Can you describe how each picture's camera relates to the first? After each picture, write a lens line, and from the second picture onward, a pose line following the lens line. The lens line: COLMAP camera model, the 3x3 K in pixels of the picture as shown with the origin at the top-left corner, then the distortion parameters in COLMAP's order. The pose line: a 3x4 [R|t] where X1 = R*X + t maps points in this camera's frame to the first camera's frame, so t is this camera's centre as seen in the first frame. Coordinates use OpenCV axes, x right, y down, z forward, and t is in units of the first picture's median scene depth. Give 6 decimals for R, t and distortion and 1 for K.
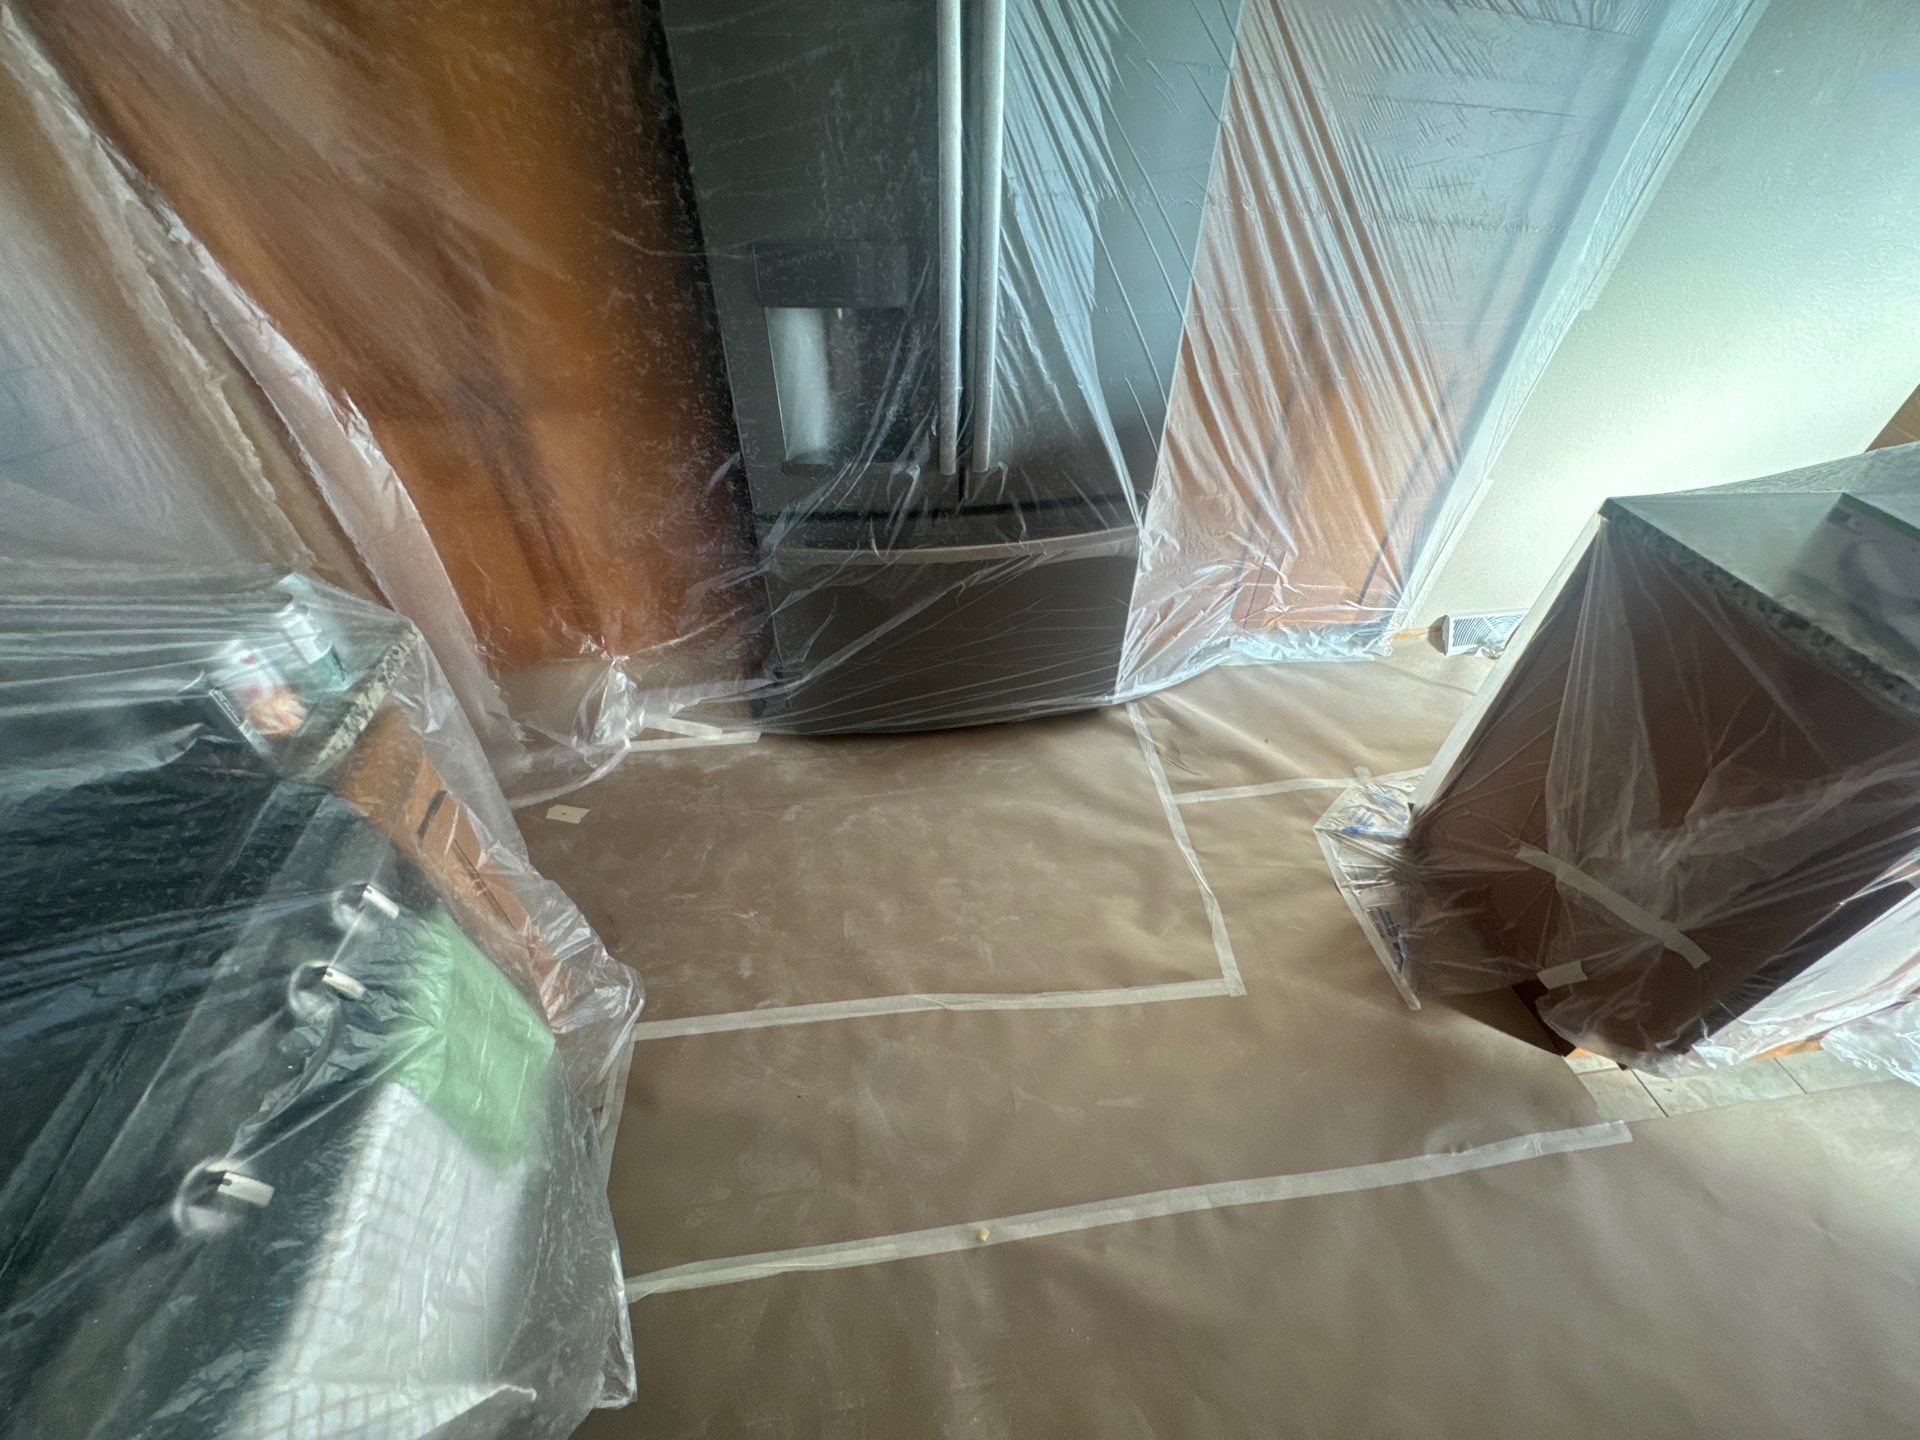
lens RADIAL K [[769.9, 0, 969.8], [0, 769.9, 723.2], [0, 0, 1]] dist [-0.002782, -0.000031]
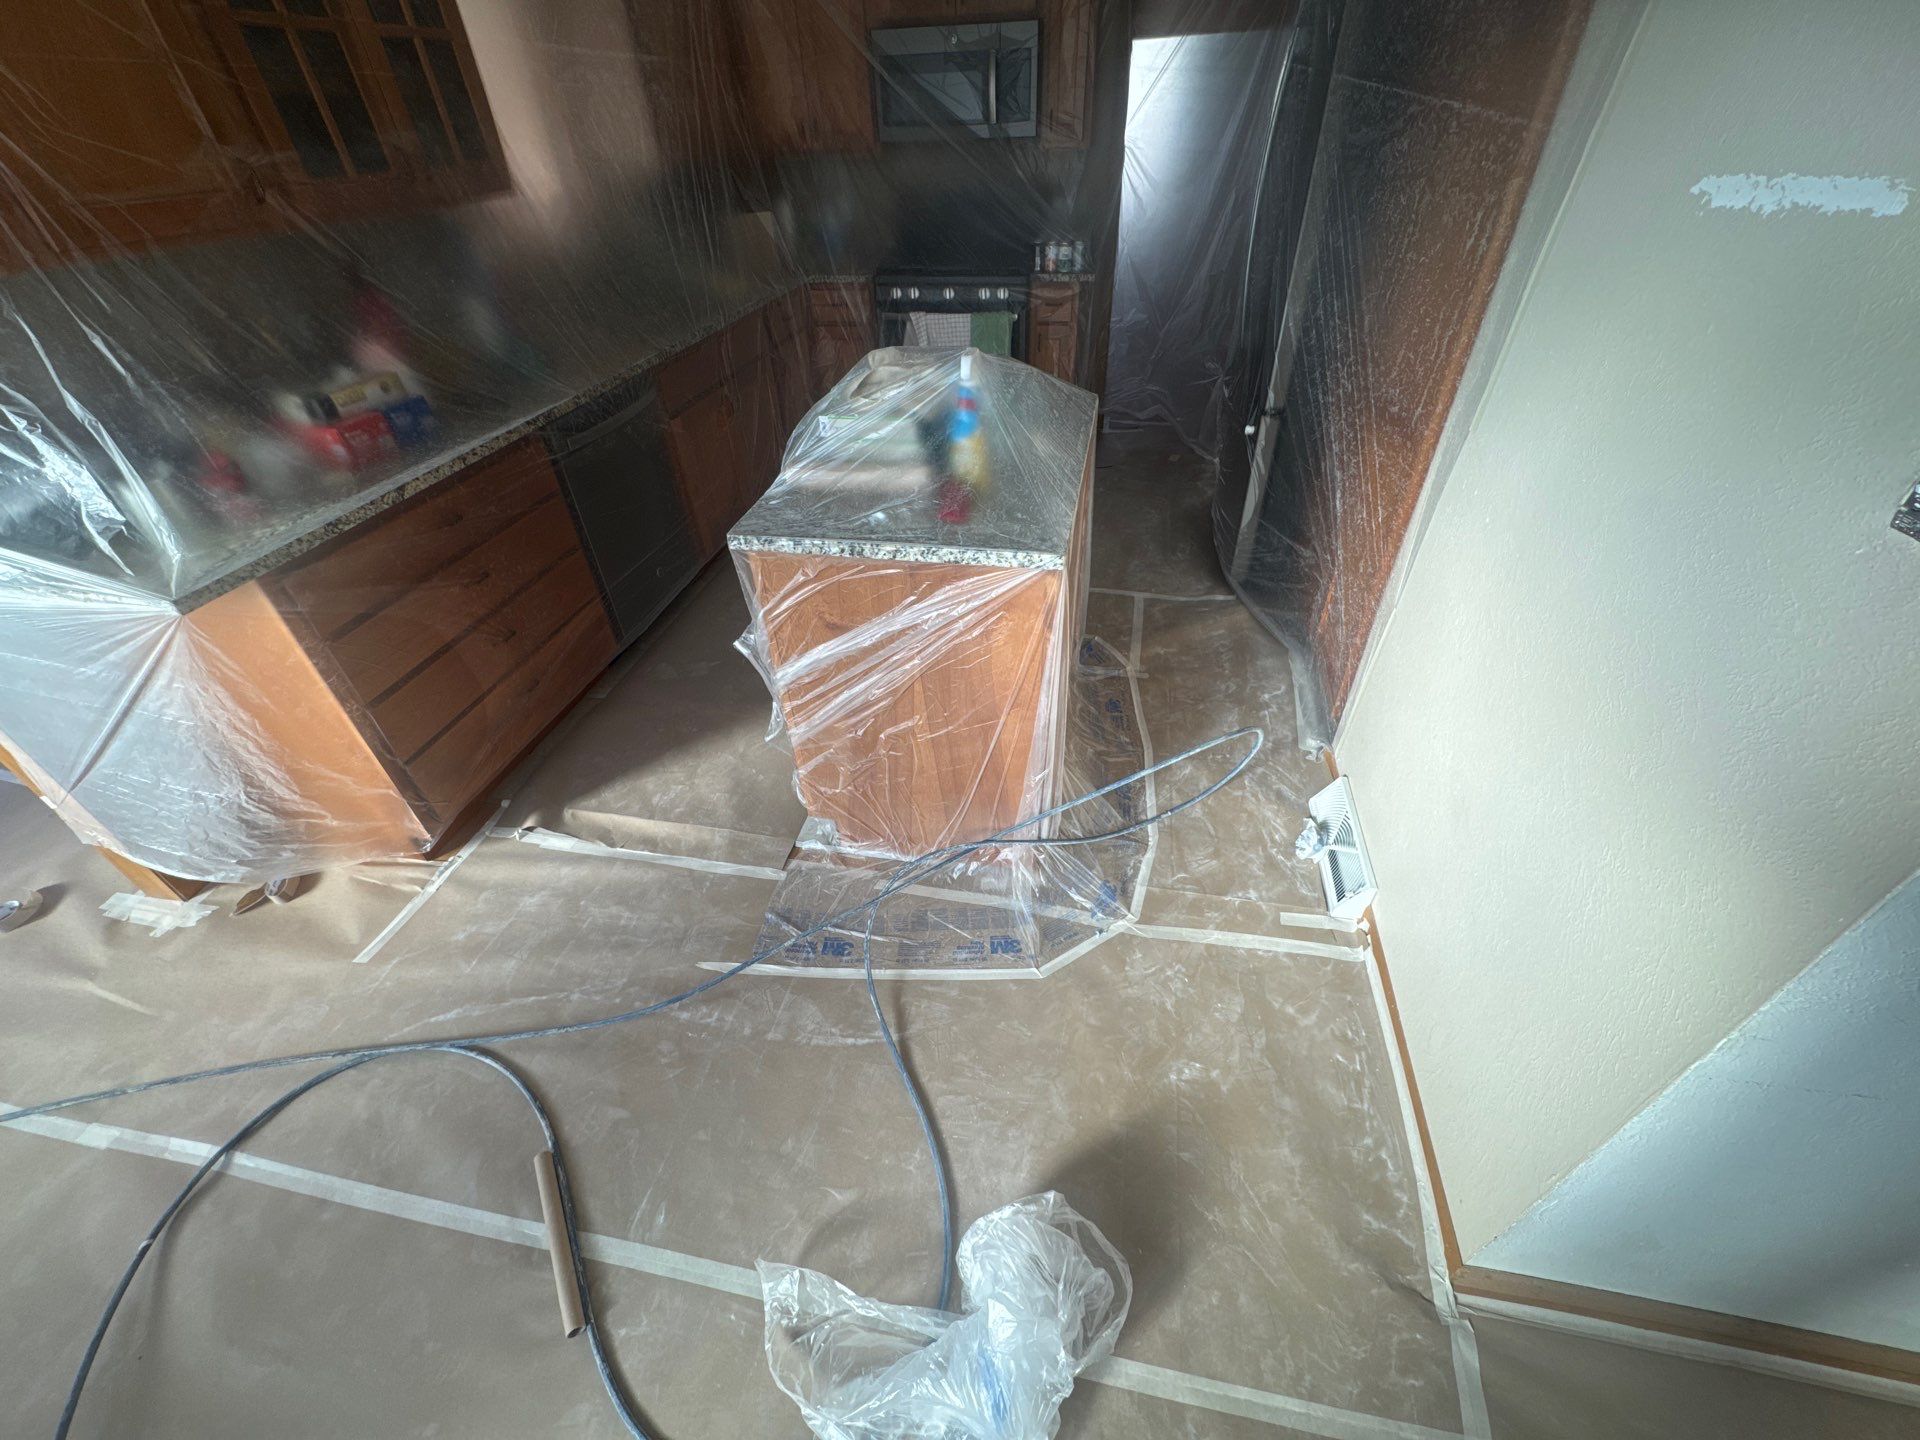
lens RADIAL K [[769.9, 0, 957.1], [0, 769.9, 718.2], [0, 0, 1]] dist [-0.002782, -0.000031]
pose [[-0.326538, 0.607588, -0.724023, 1.640855], [-0.606108, 0.453176, 0.653655, -0.571089], [0.725262, 0.652280, 0.220285, 0.556043]]
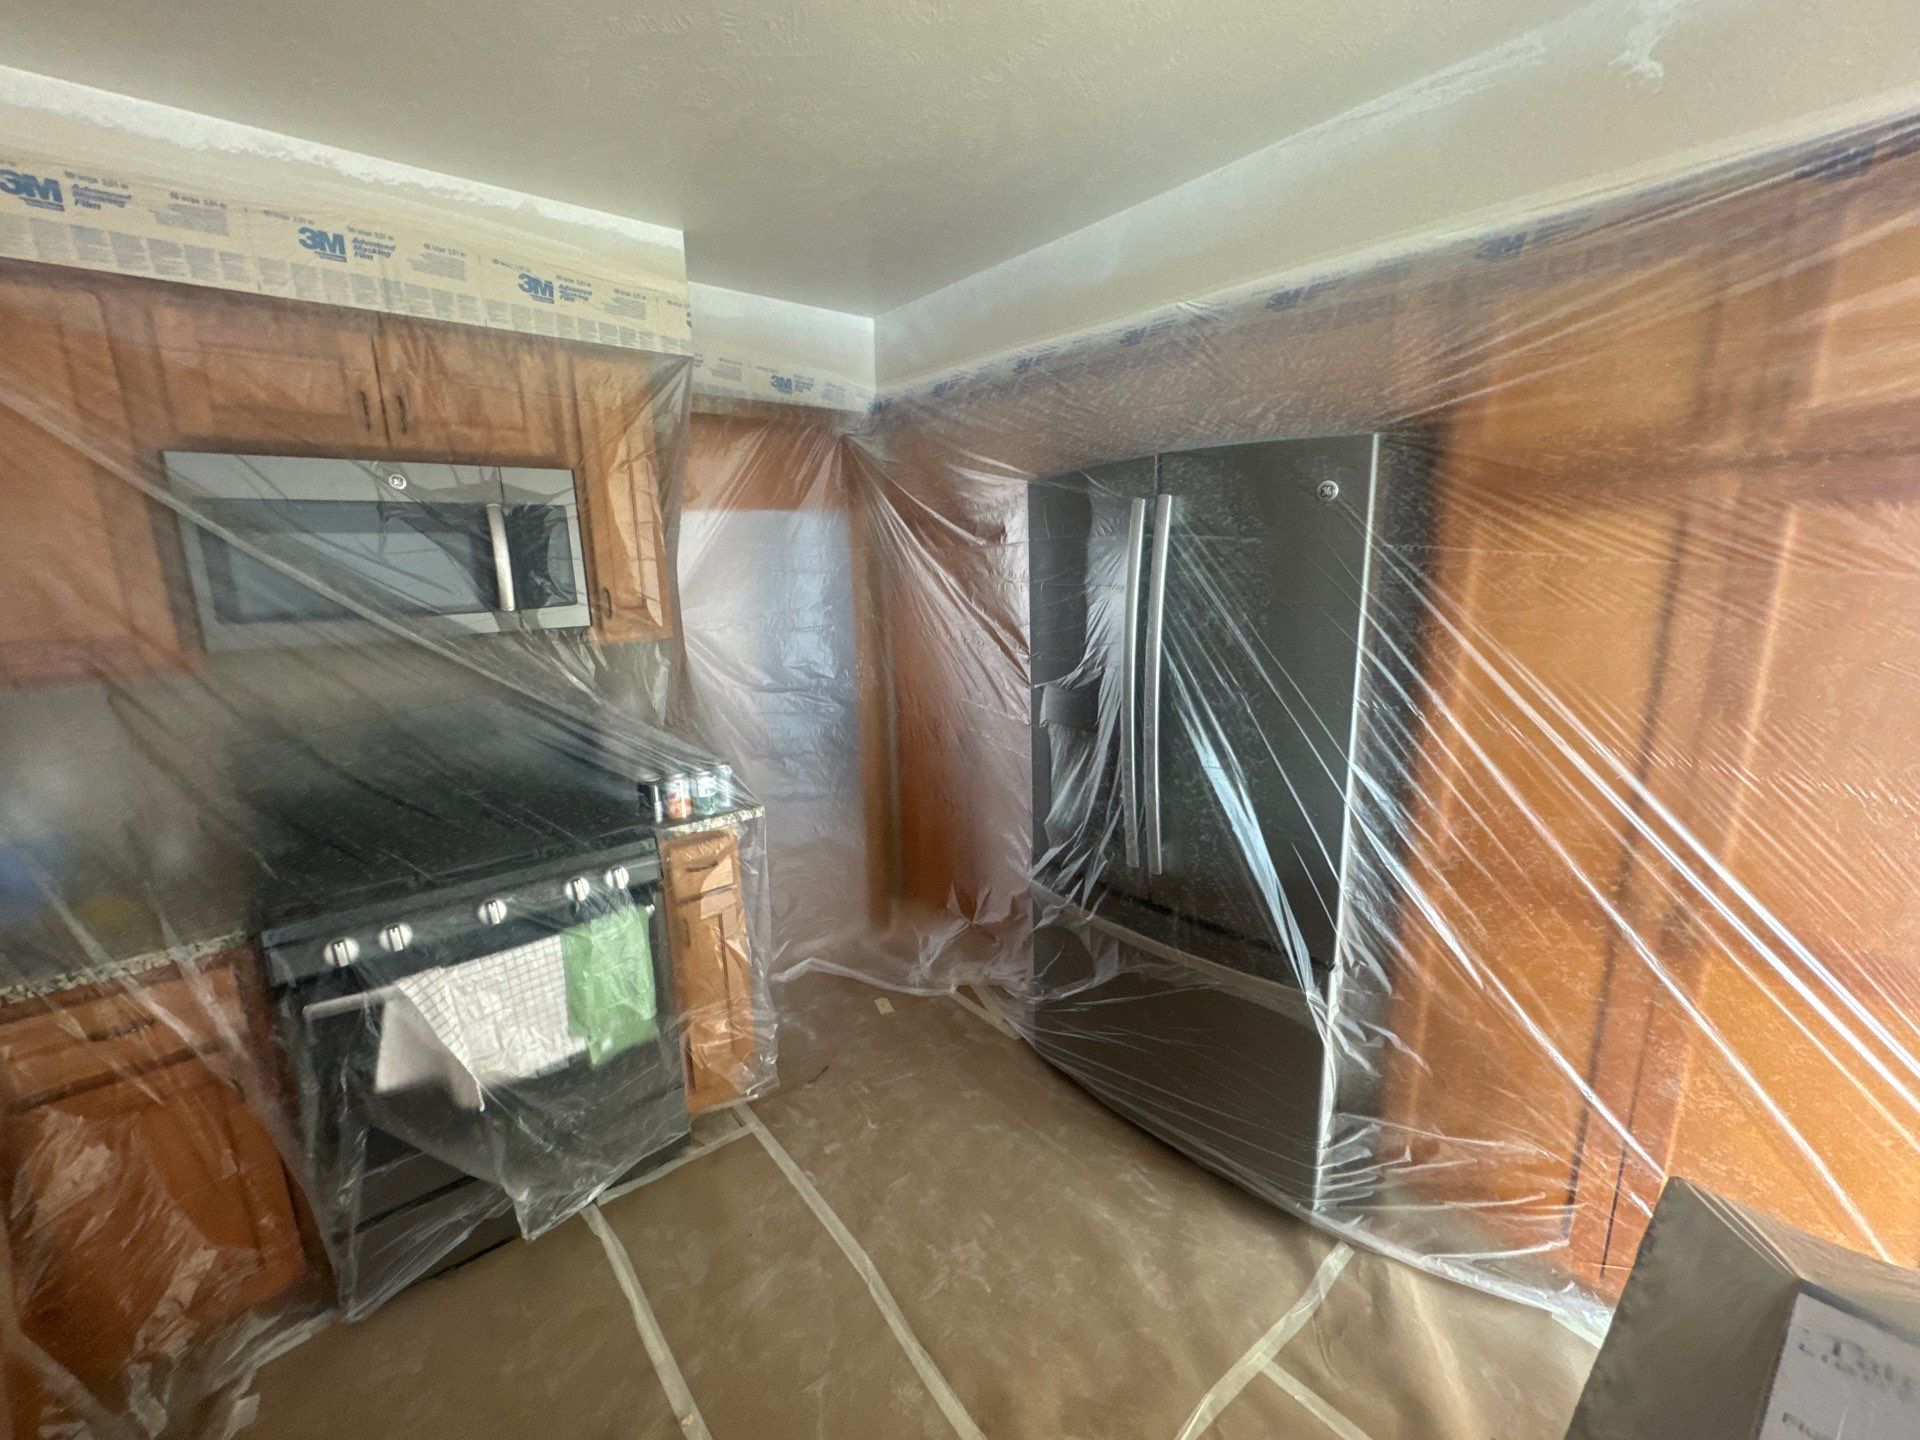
lens RADIAL K [[769.9, 0, 956.5], [0, 769.9, 720.0], [0, 0, 1]] dist [-0.002782, -0.000031]
pose [[0.533805, 0.157754, -0.830762, 0.638294], [-0.547592, 0.813115, -0.197452, -0.100937], [0.644357, 0.560320, 0.520429, 0.062242]]
